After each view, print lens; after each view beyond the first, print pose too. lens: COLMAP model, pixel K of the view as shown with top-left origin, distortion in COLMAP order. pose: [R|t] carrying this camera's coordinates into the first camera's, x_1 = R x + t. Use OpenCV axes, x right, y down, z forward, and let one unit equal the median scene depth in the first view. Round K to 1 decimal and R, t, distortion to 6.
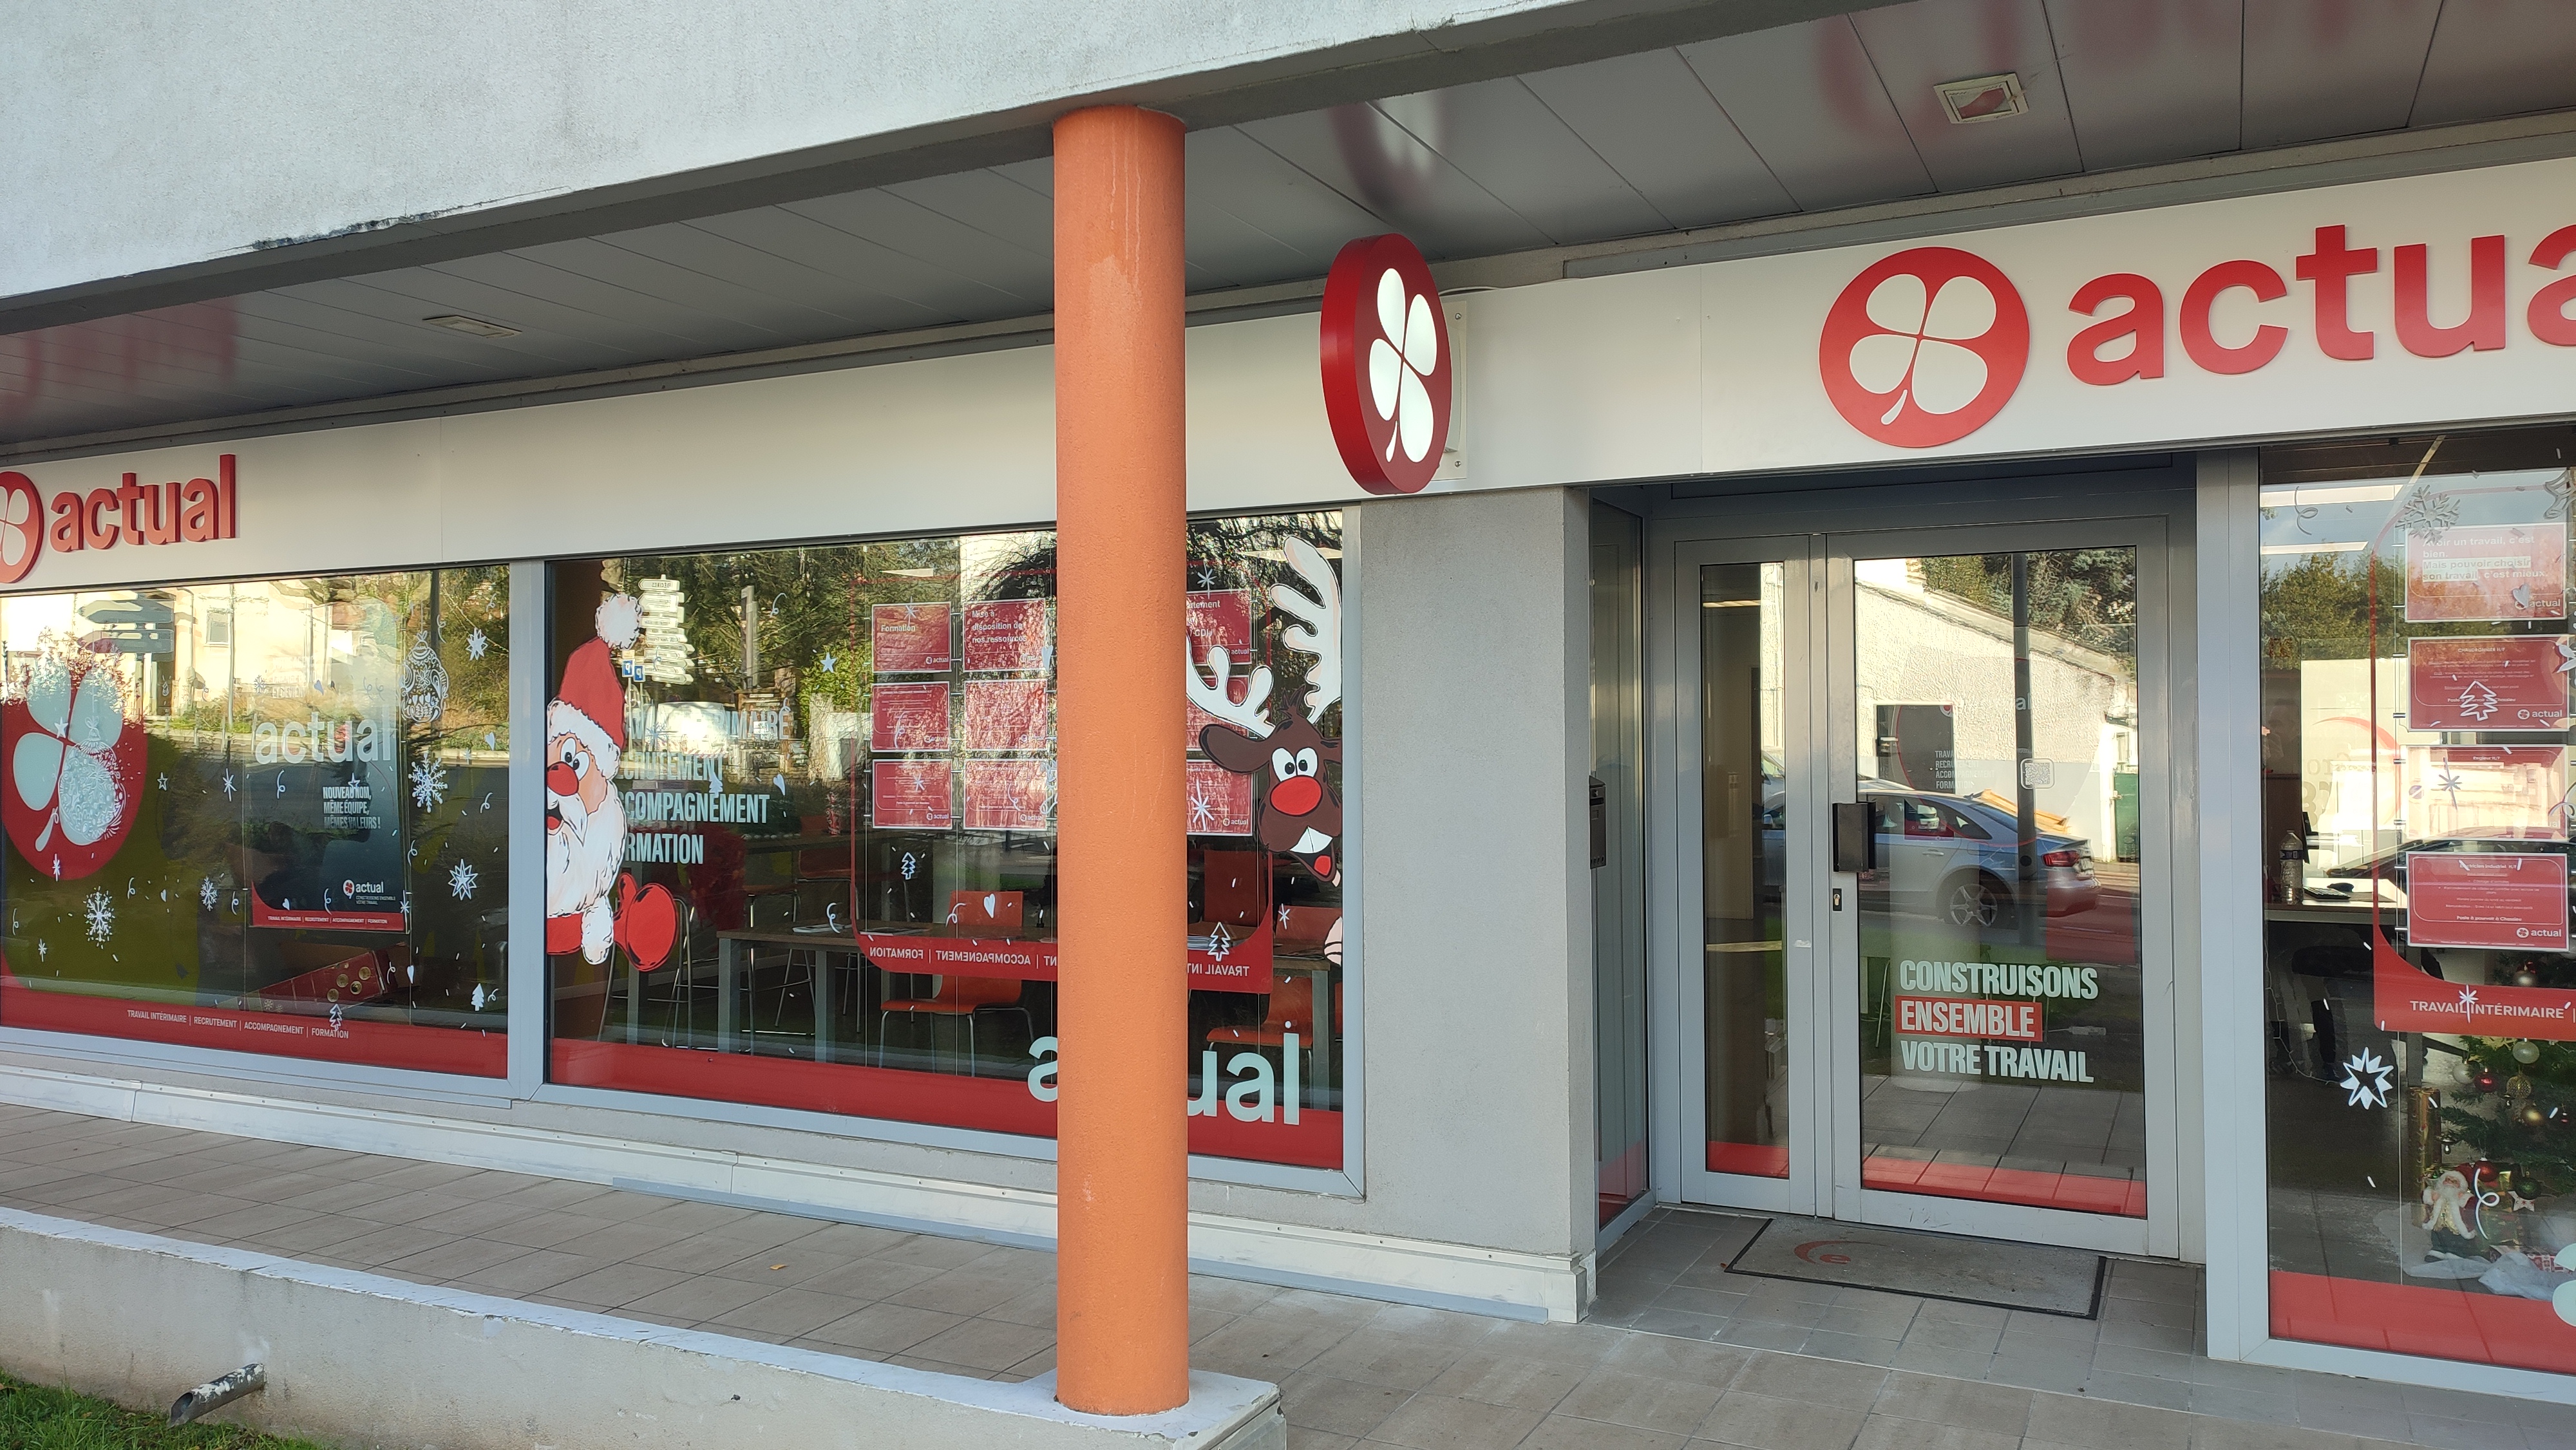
lens RADIAL K [[1837.8, 0, 1288.0], [0, 1837.8, 725.0], [0, 0, 1]] dist [0.052099, -0.047631]
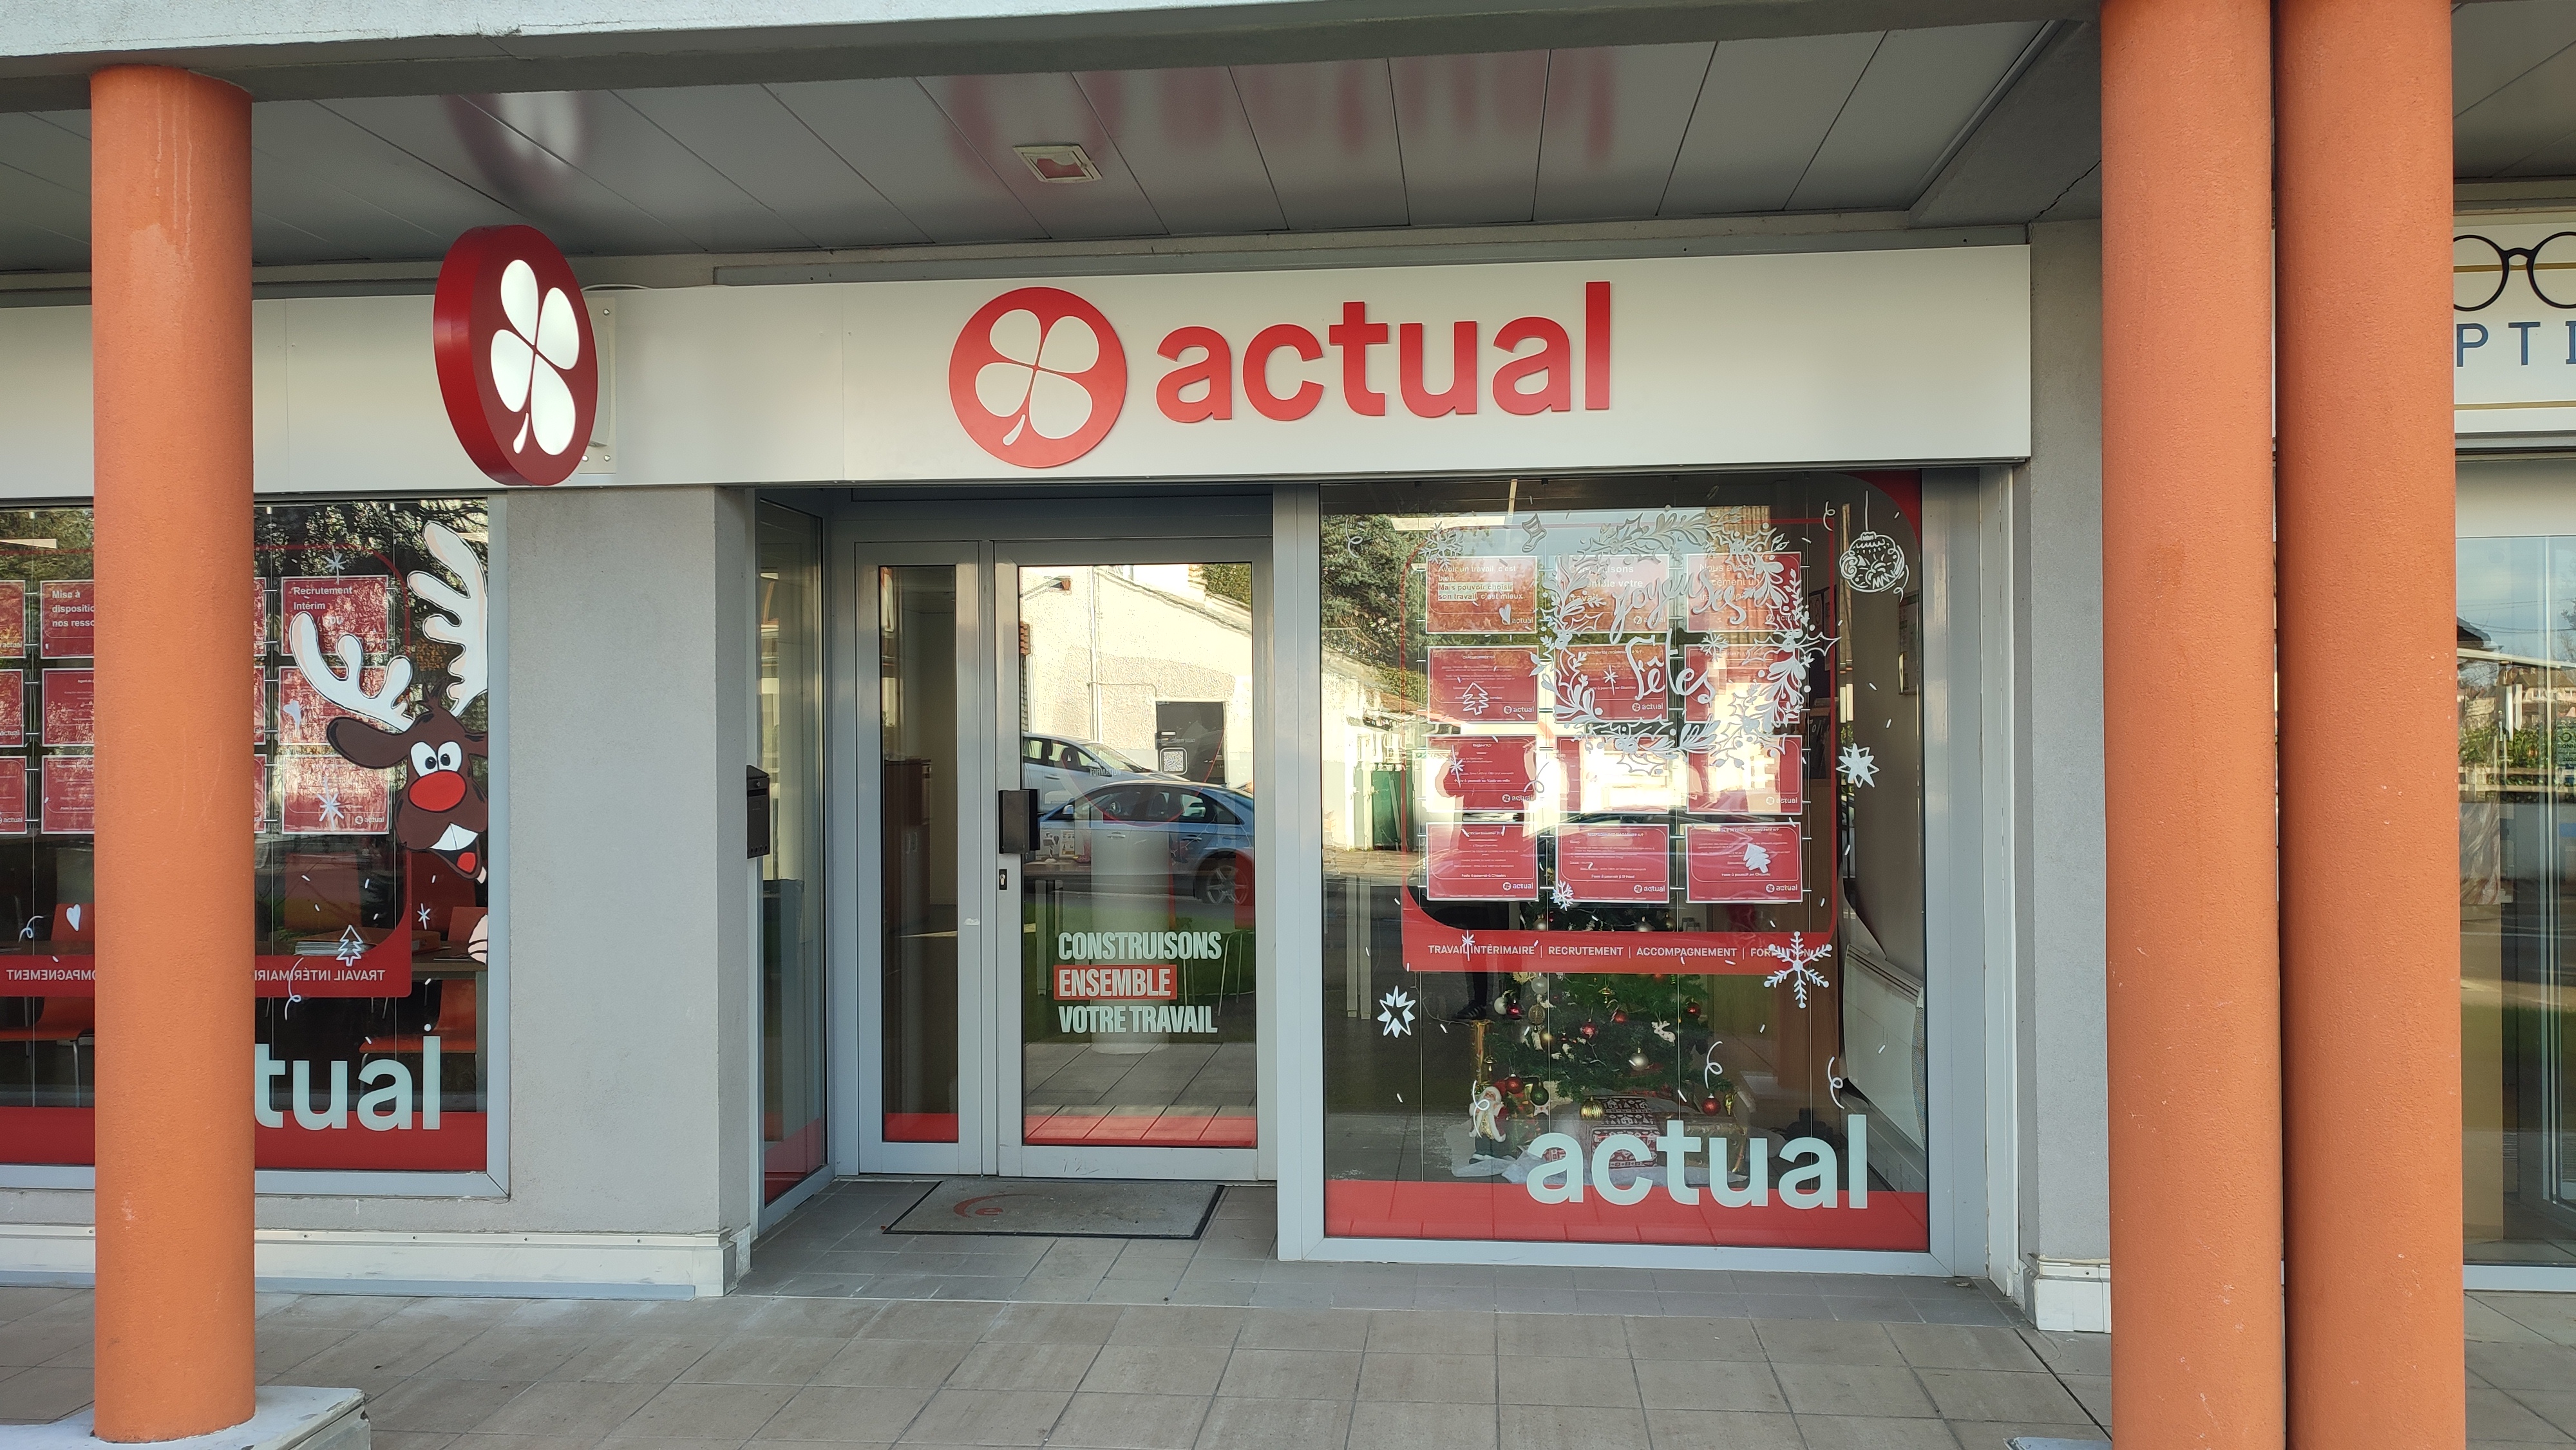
lens RADIAL K [[1837.8, 0, 1288.0], [0, 1837.8, 725.0], [0, 0, 1]] dist [0.052099, -0.047631]
pose [[0.934949, -0.001212, 0.354780, 0.086724], [-0.000180, 0.999992, 0.003888, -0.000308], [-0.354782, -0.003699, 0.934942, -0.082331]]
